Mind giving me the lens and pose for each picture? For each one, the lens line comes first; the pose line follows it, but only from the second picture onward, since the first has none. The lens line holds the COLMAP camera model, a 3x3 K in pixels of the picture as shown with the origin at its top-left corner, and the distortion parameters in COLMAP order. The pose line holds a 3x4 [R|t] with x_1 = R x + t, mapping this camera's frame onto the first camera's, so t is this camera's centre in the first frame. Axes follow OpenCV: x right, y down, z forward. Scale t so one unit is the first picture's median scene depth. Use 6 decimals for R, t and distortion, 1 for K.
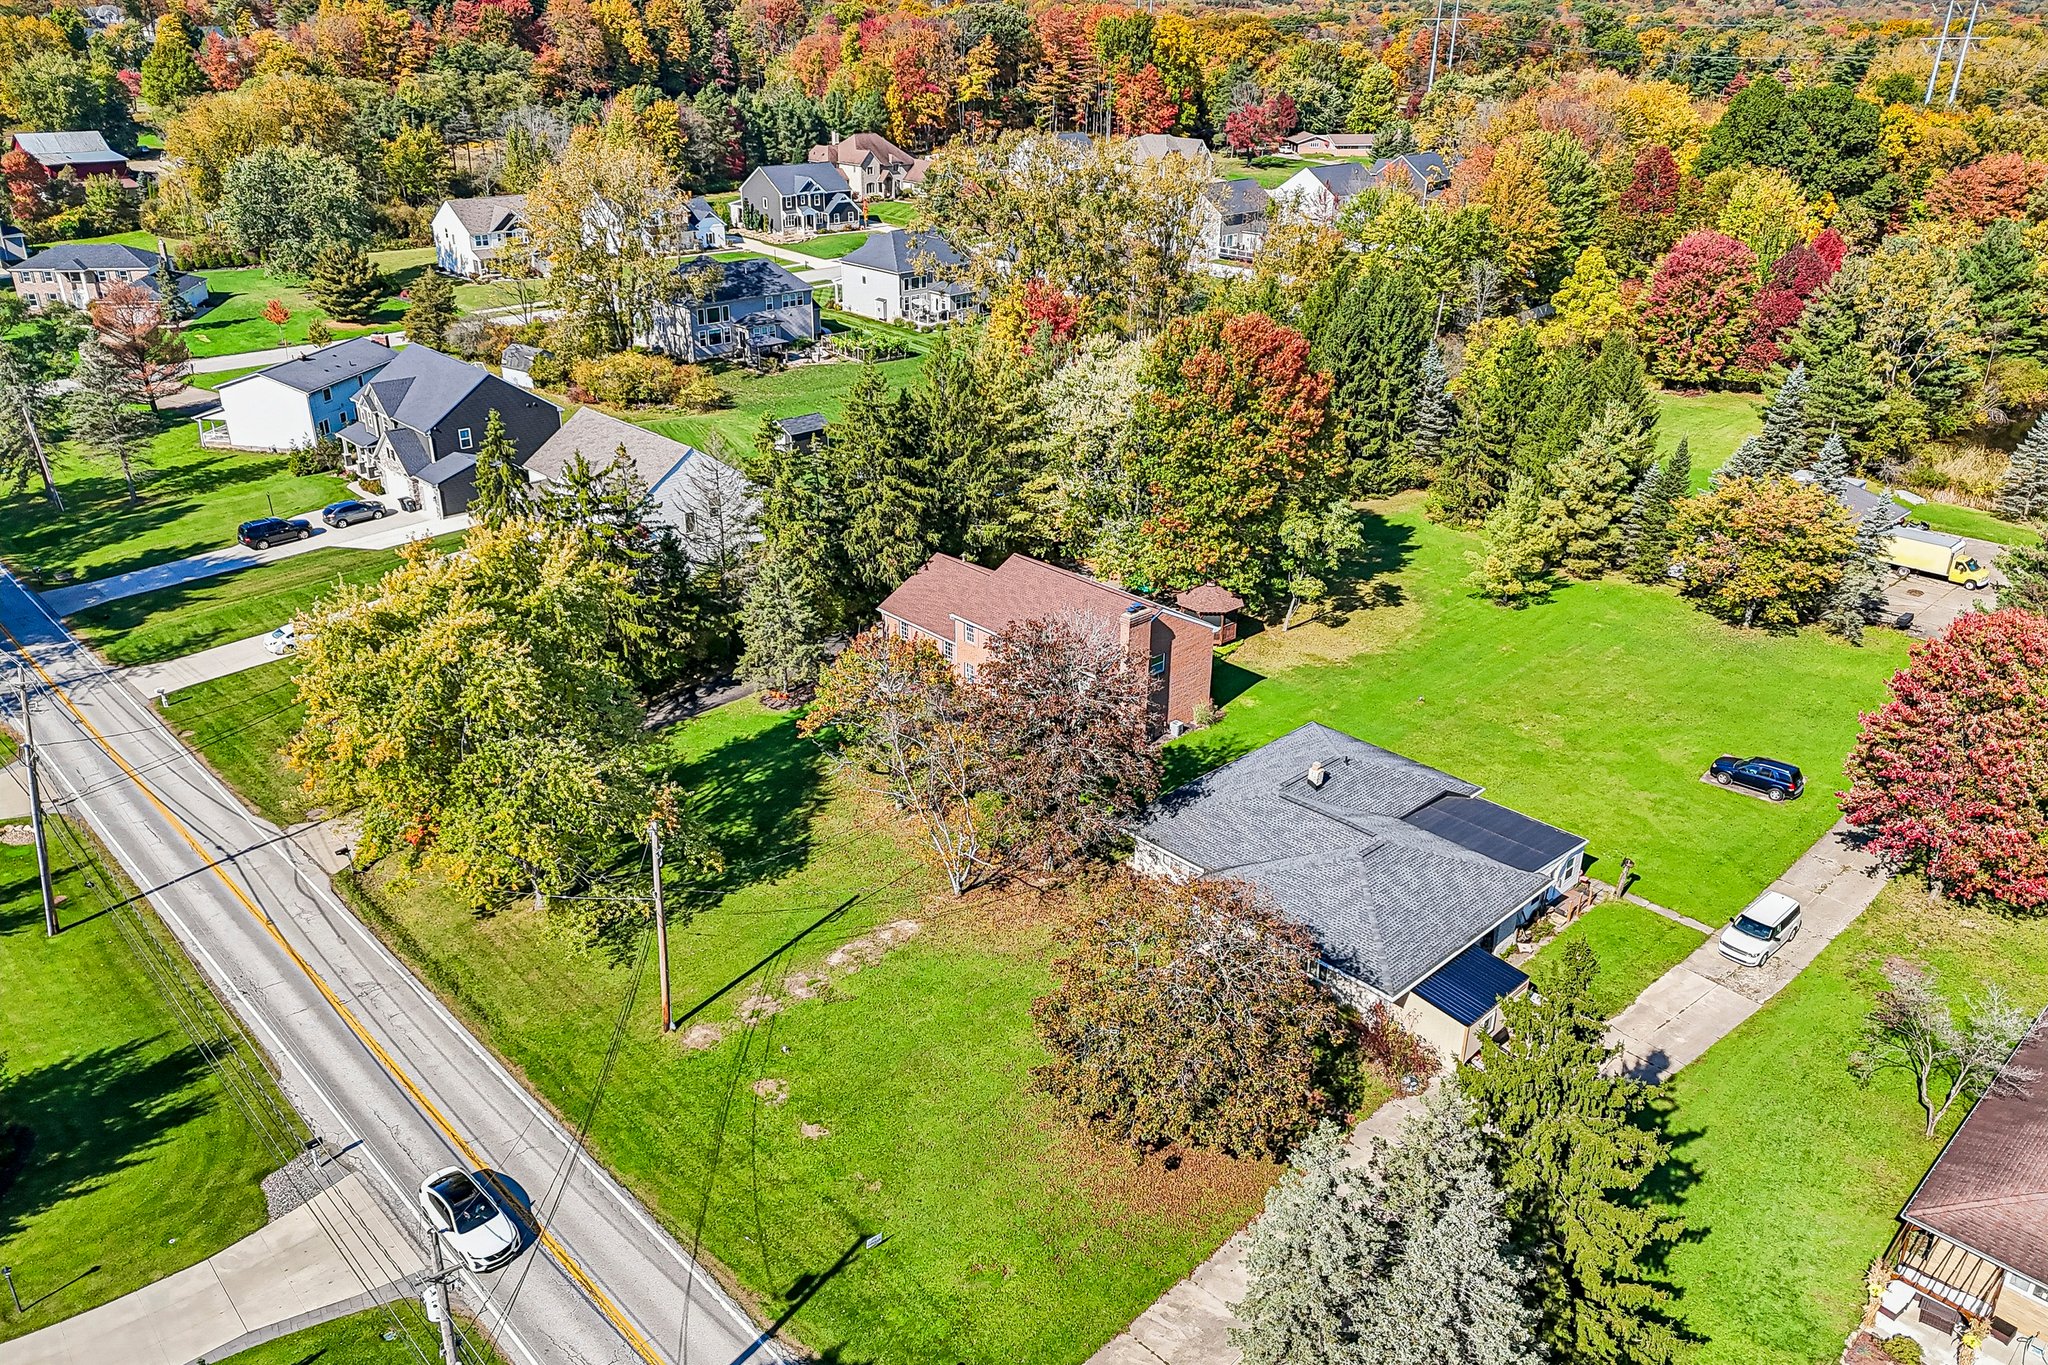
lens RADIAL K [[1514.2, 0, 1022.8], [0, 1514.2, 623.1], [0, 0, 1]] dist [0.025242, -0.005045]
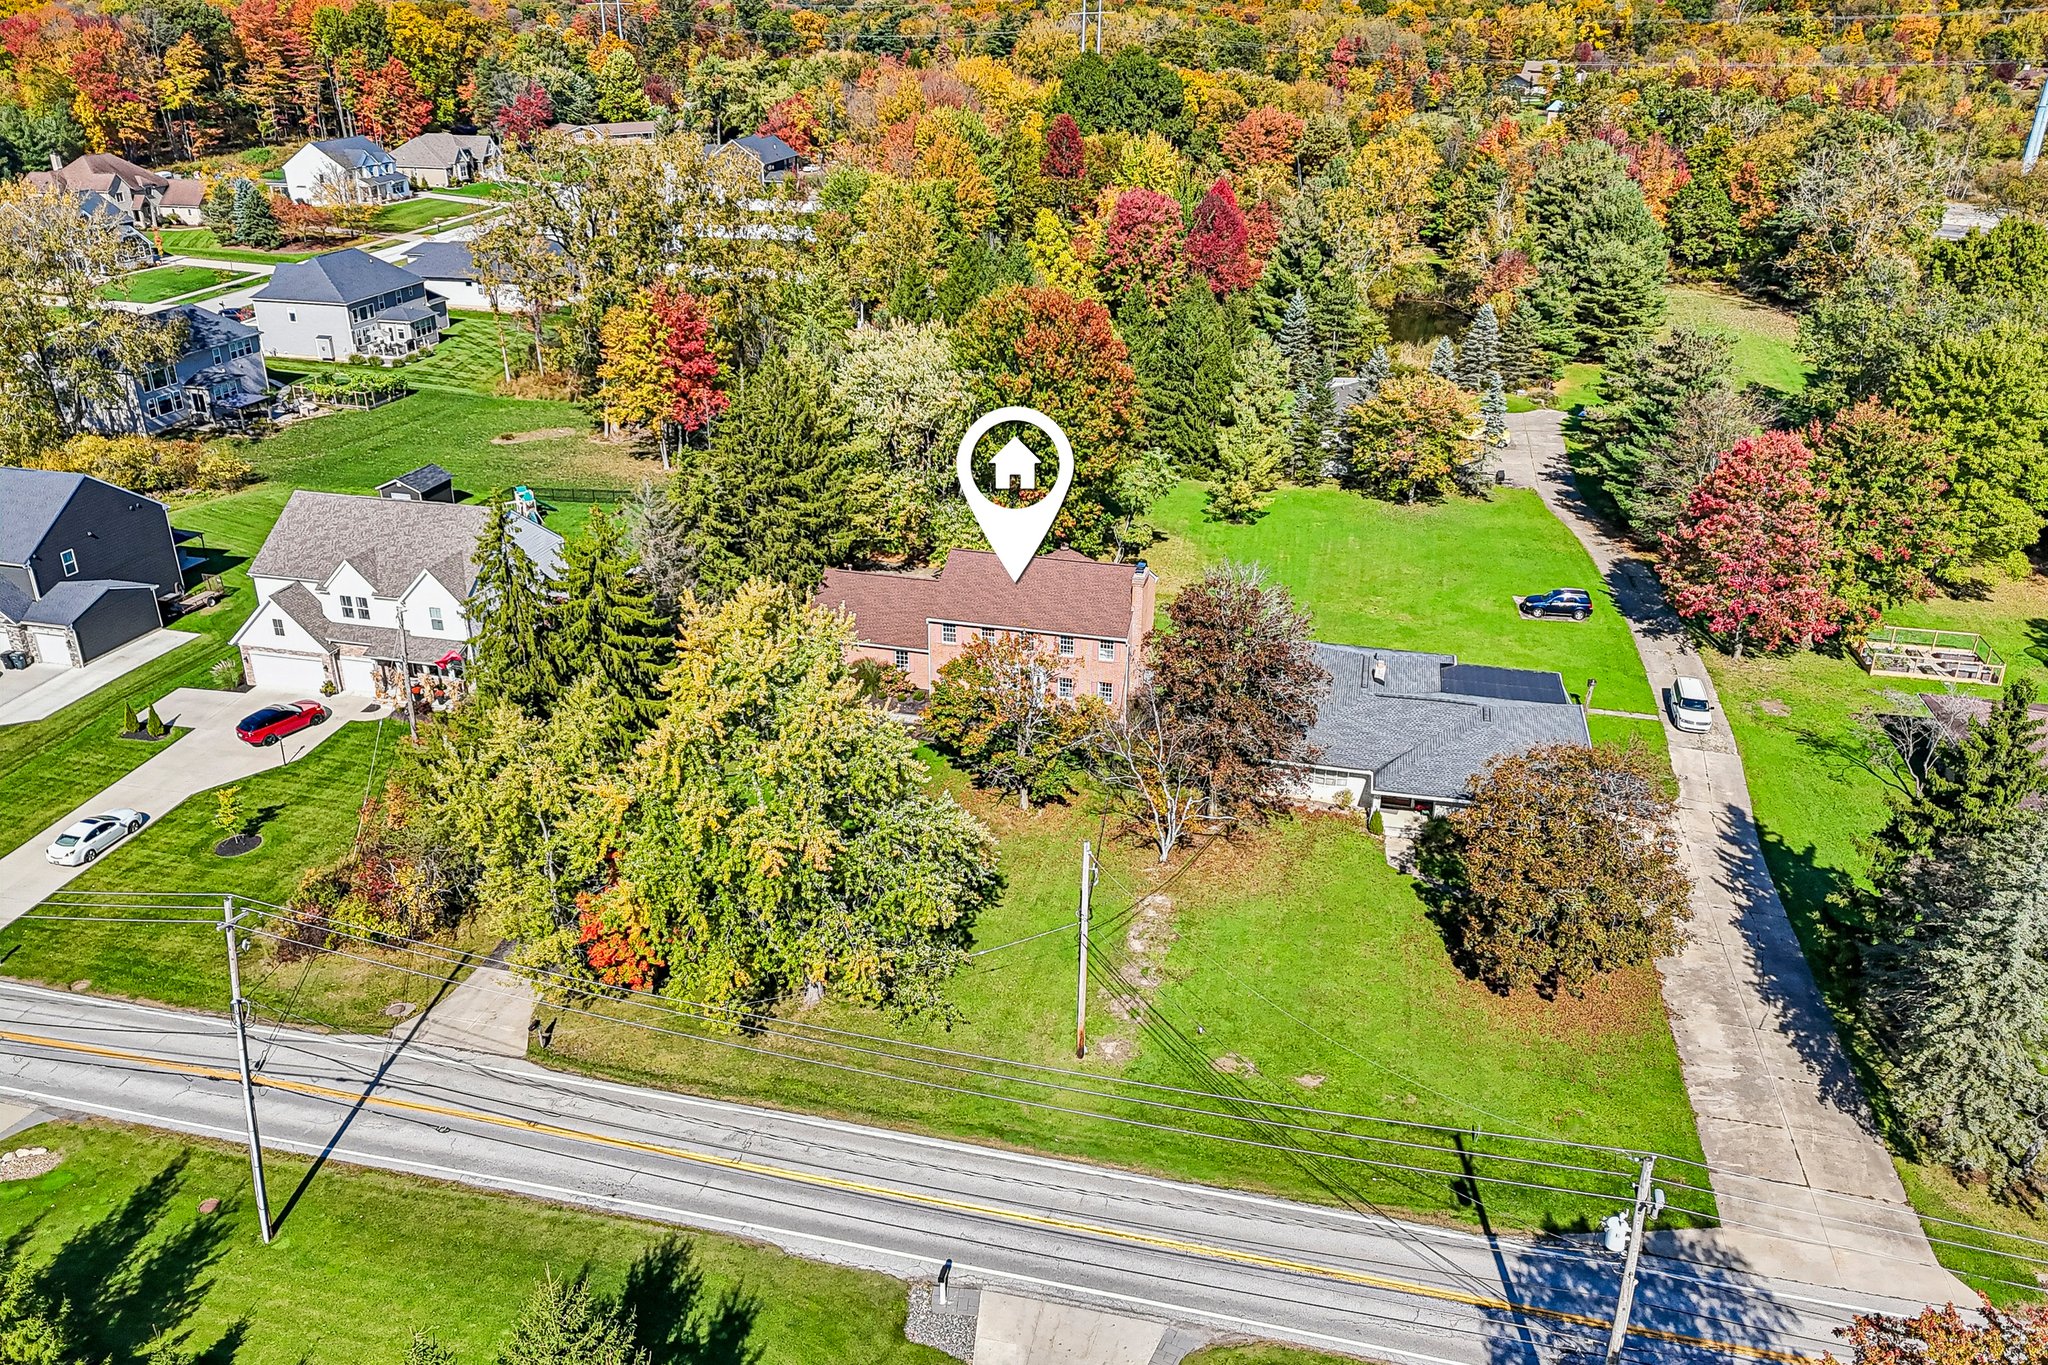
lens RADIAL K [[1487.4, 0, 1024.0], [0, 1487.4, 682.5], [0, 0, 1]] dist [0.049310, -0.078527]
pose [[0.853905, -0.231168, 0.466271, -0.136757], [0.208553, 0.972846, 0.100385, -0.015139], [-0.476815, 0.011523, 0.878928, 0.033672]]
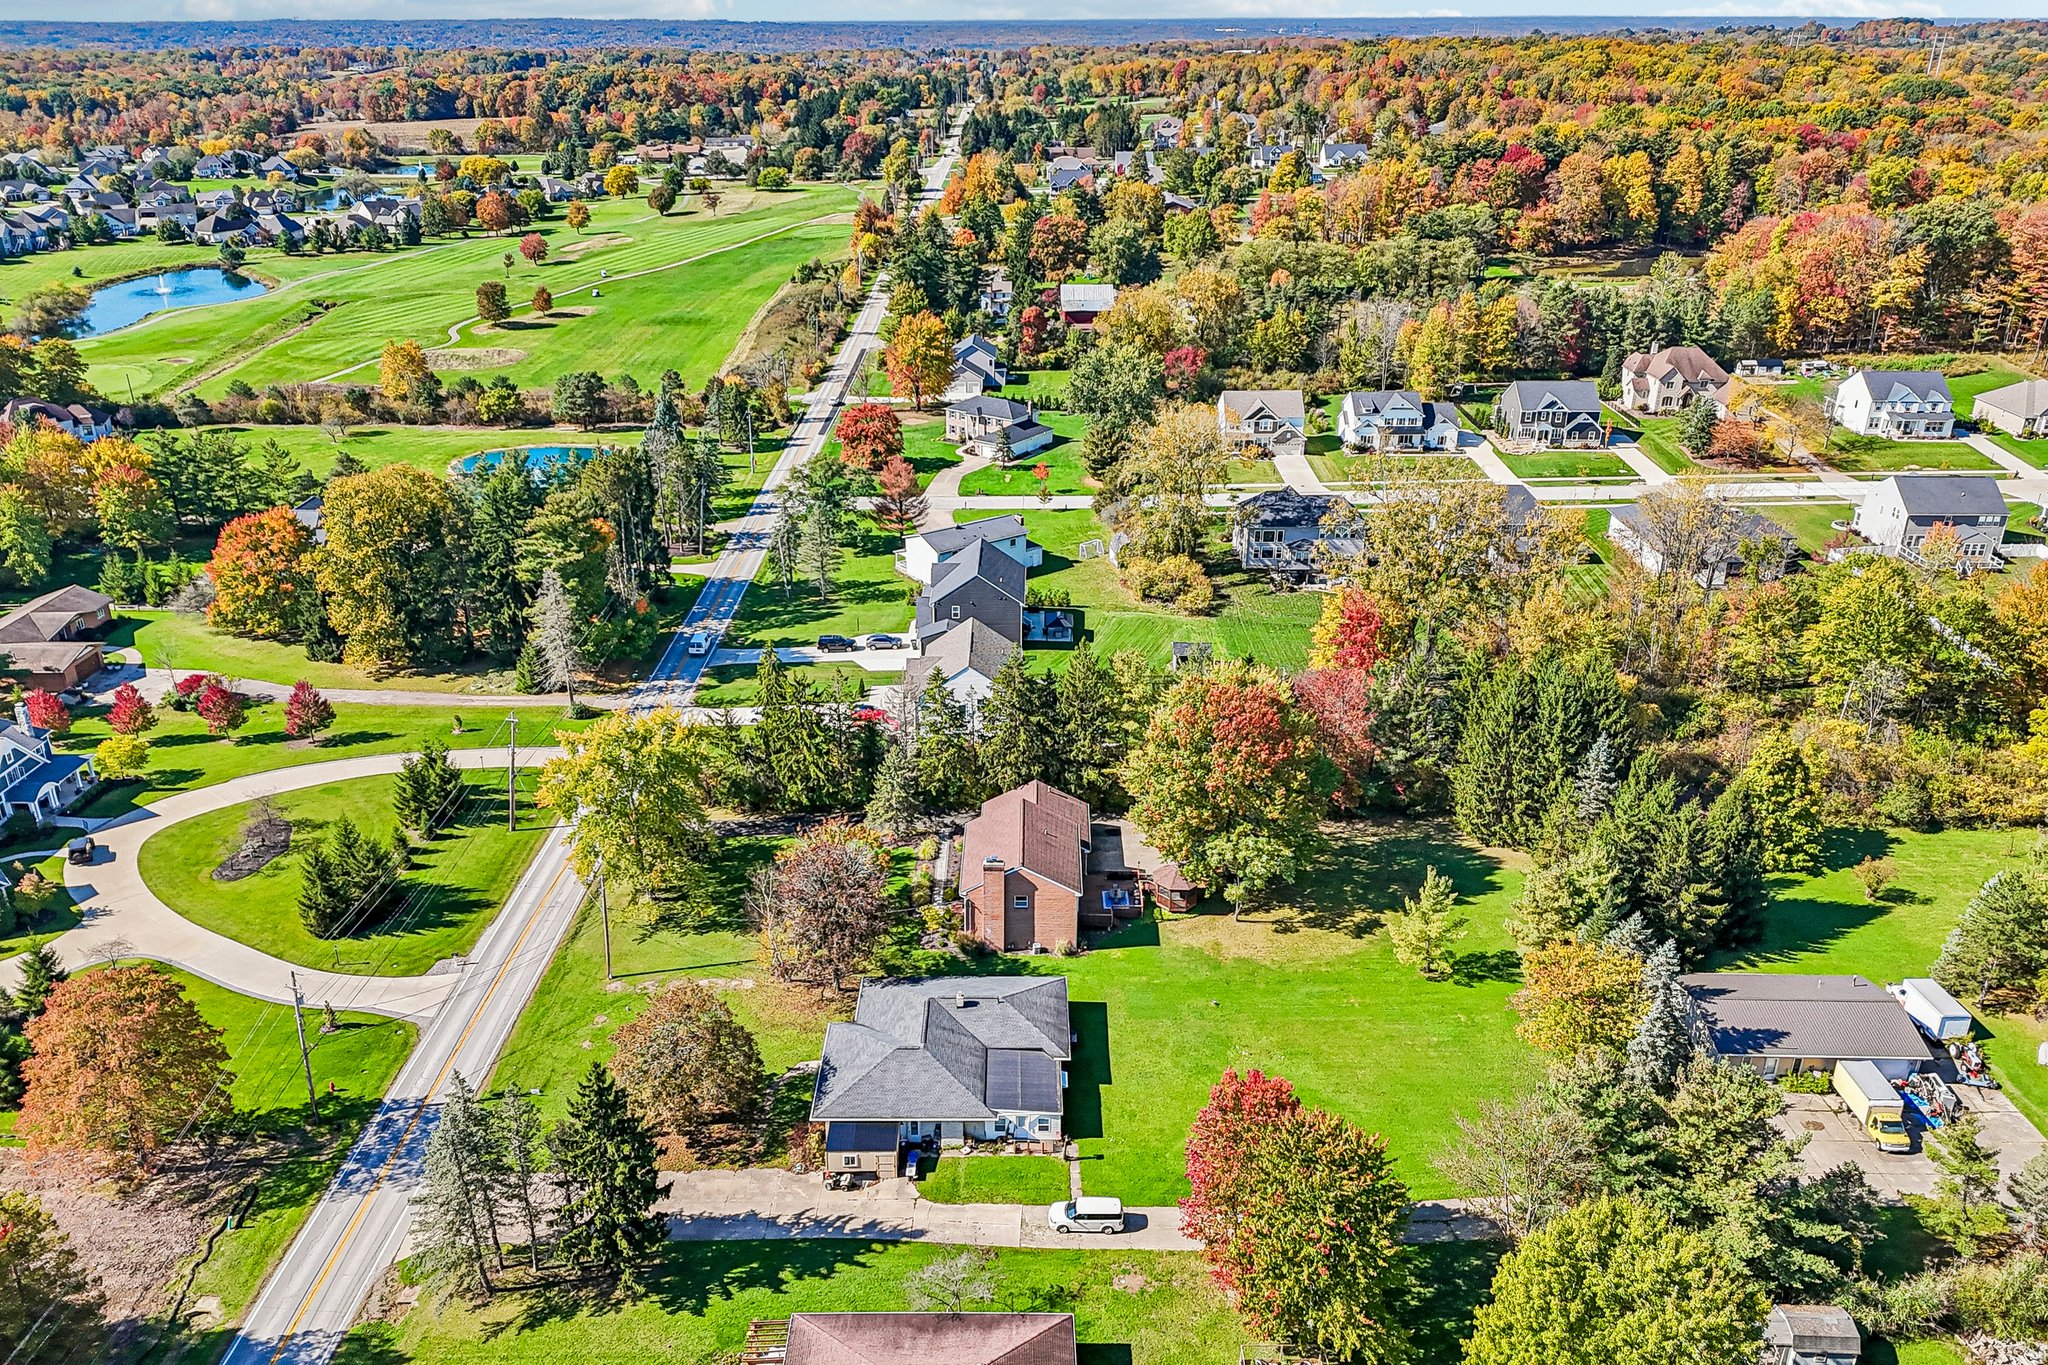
lens RADIAL K [[1488.5, 0, 1024.0], [0, 1488.5, 682.5], [0, 0, 1]] dist [0.075425, -0.085559]
pose [[0.713336, 0.269826, -0.646797, 0.358078], [-0.257741, 0.959236, 0.115912, -0.128795], [0.651707, 0.084022, 0.753802, -0.050302]]
